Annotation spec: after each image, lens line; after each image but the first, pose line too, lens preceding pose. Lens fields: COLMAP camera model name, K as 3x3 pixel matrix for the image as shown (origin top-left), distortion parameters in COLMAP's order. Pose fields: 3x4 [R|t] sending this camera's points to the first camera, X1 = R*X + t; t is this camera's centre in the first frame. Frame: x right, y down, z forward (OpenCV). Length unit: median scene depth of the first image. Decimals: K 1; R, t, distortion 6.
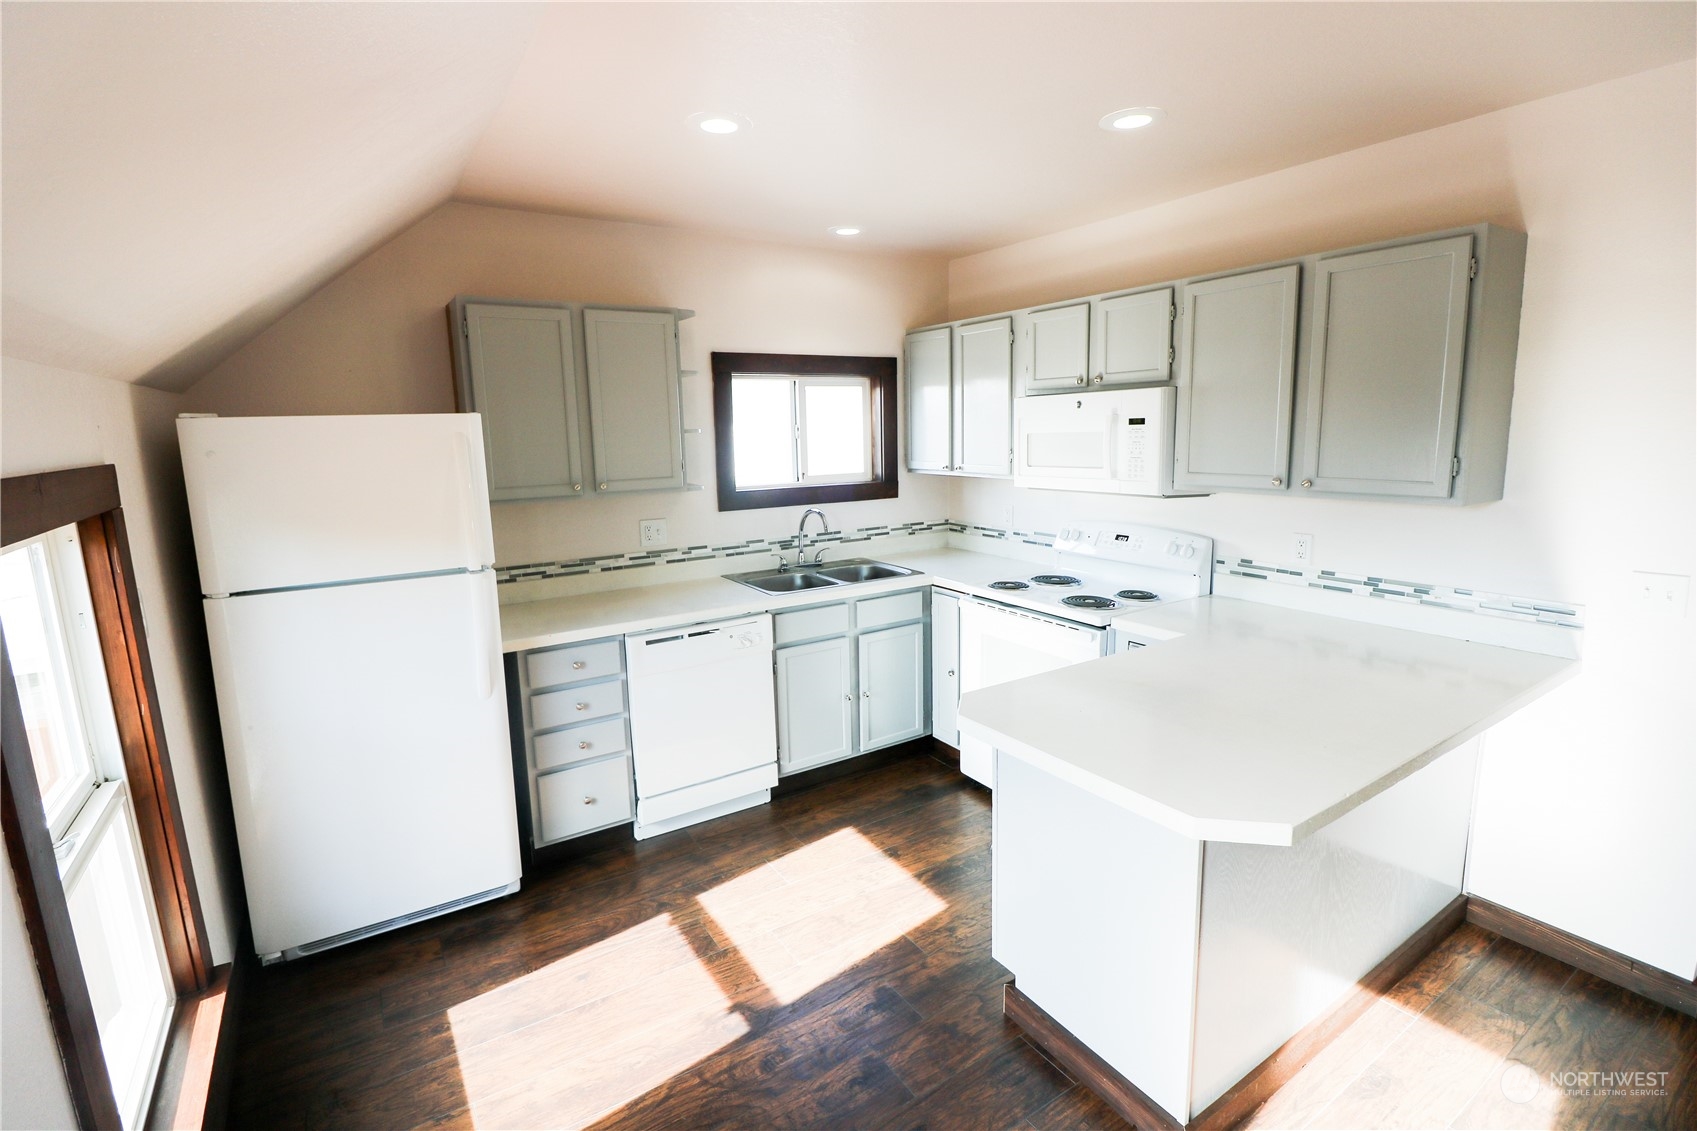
lens RADIAL K [[785.5, 0, 838.6], [0, 785.5, 563.9], [0, 0, 1]] dist [-0.025256, -0.004486]
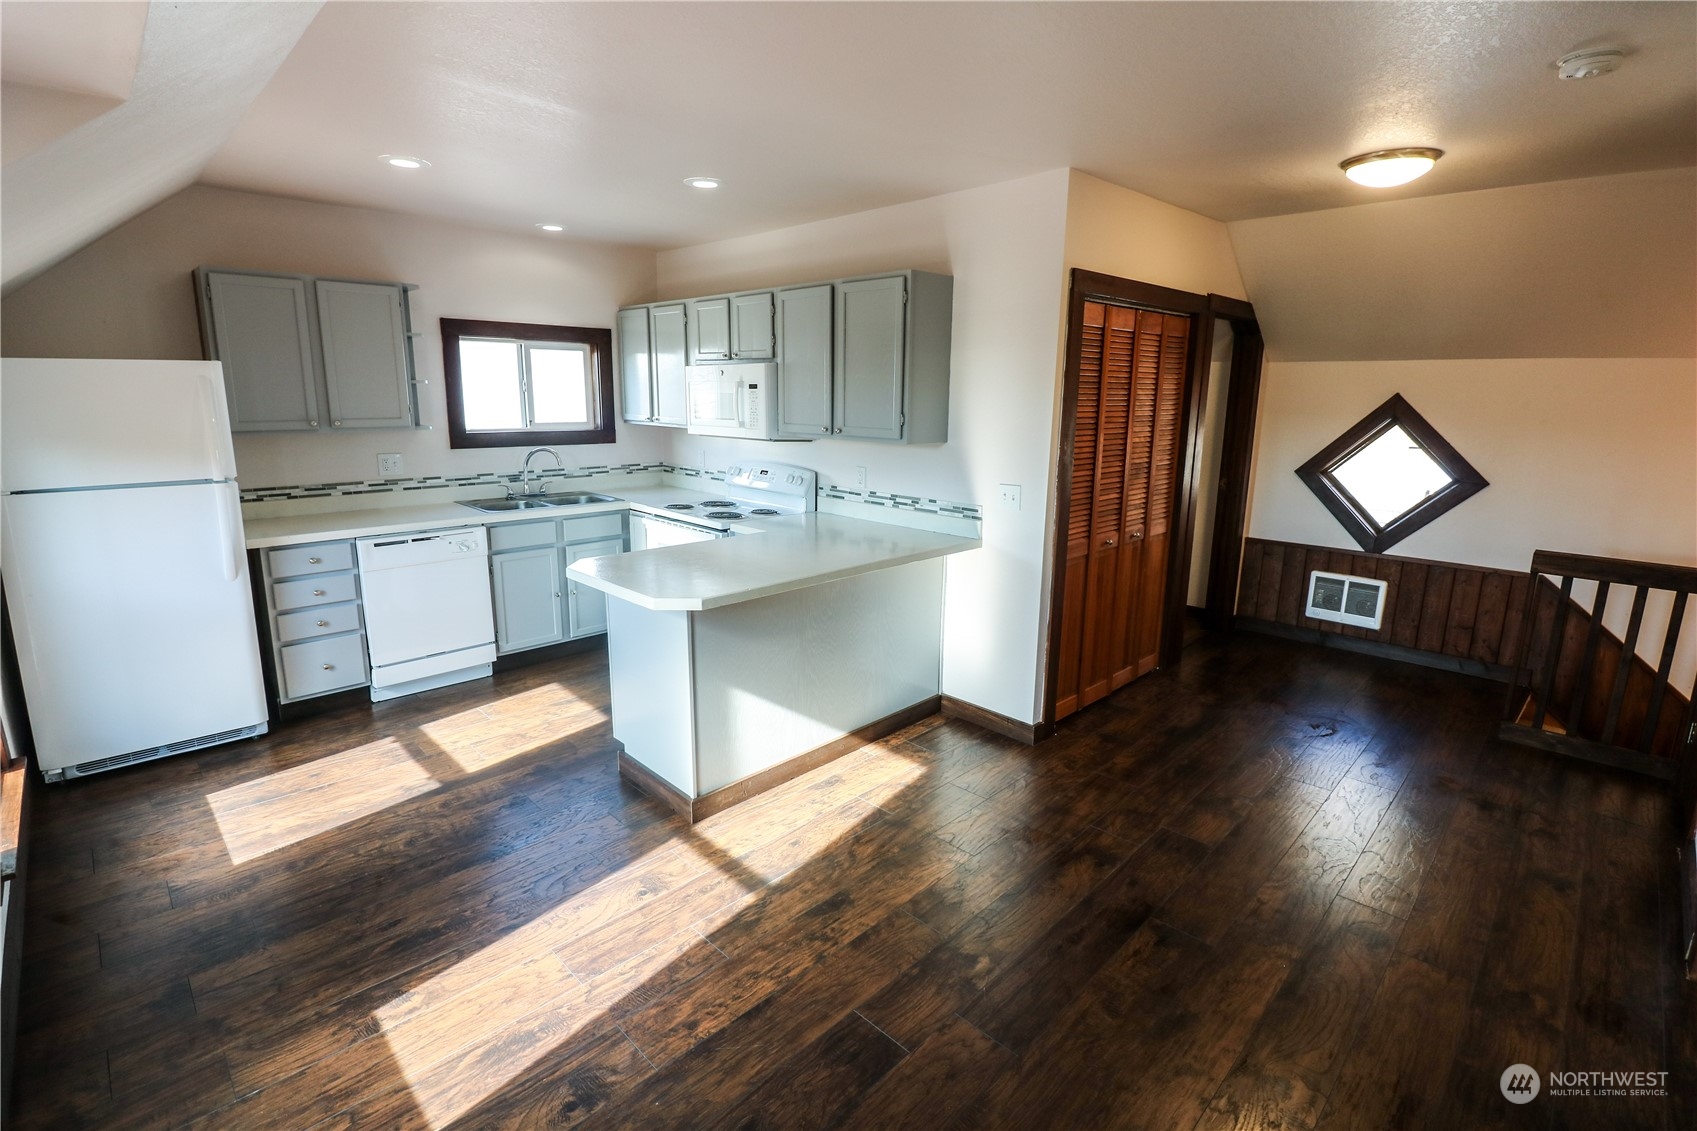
lens RADIAL K [[785.5, 0, 862.1], [0, 785.5, 561.1], [0, 0, 1]] dist [-0.025256, -0.004486]
pose [[0.972379, -0.010646, 0.233165, 0.238914], [0.001334, 0.999196, 0.040059, 0.077063], [-0.233404, -0.038642, 0.971612, -0.436918]]
